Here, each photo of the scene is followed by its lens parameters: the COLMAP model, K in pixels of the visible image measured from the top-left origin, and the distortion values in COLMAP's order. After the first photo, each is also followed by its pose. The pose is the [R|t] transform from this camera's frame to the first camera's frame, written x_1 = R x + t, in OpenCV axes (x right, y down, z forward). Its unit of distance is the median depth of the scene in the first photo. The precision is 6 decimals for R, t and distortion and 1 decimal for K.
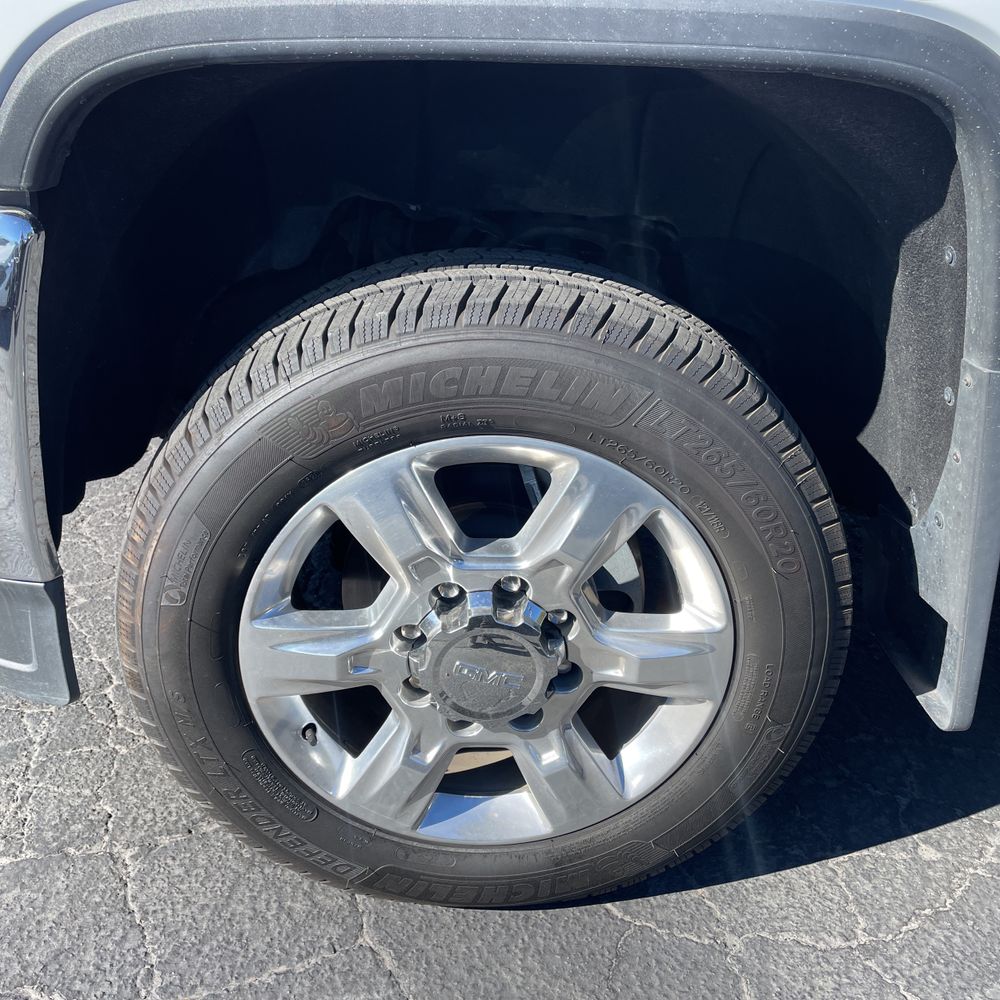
lens RADIAL K [[1002.7, 0, 501.0], [0, 1002.7, 505.7], [0, 0, 1]] dist [0.086148, -0.107724]
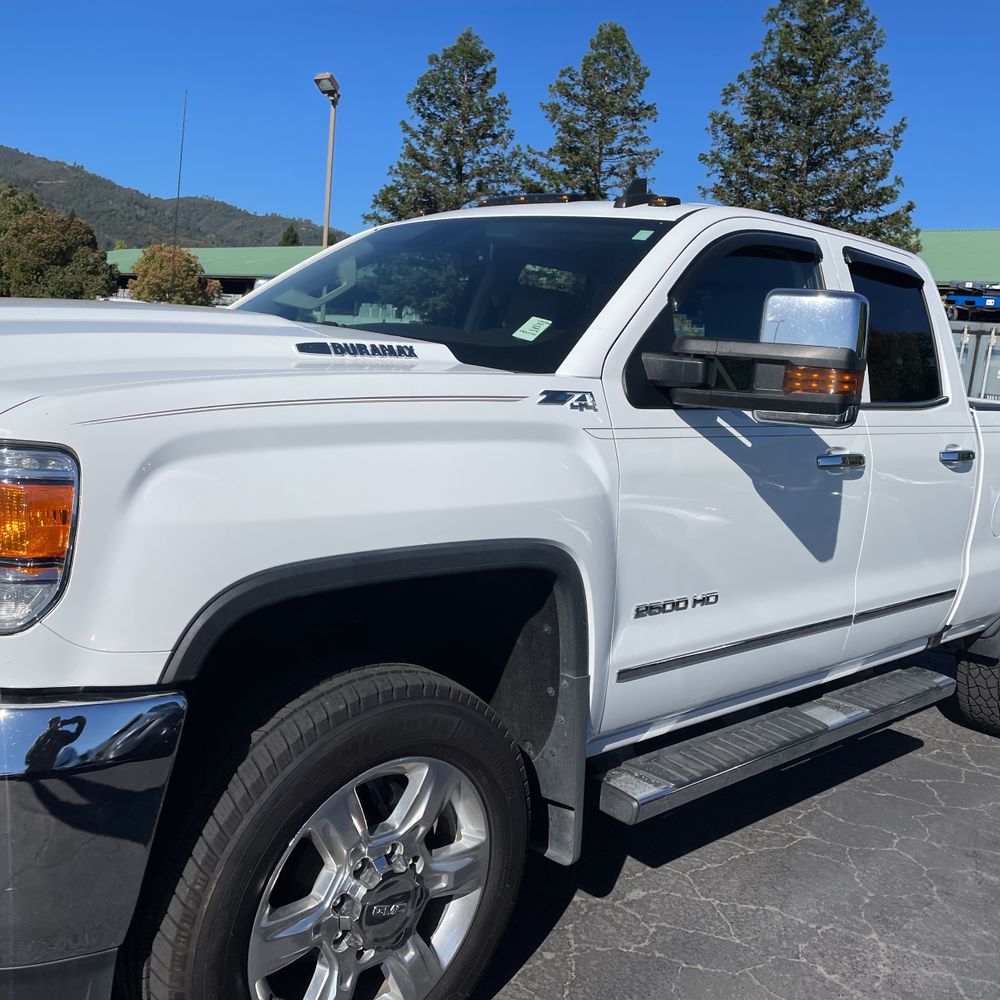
lens RADIAL K [[1014.1, 0, 500.0], [0, 1014.1, 500.0], [0, 0, 1]] dist [0.074179, -0.097844]
pose [[0.736166, -0.061720, 0.673981, -0.966419], [0.242506, 0.953767, -0.177539, -0.129918], [-0.631863, 0.294143, 0.717098, -0.519852]]
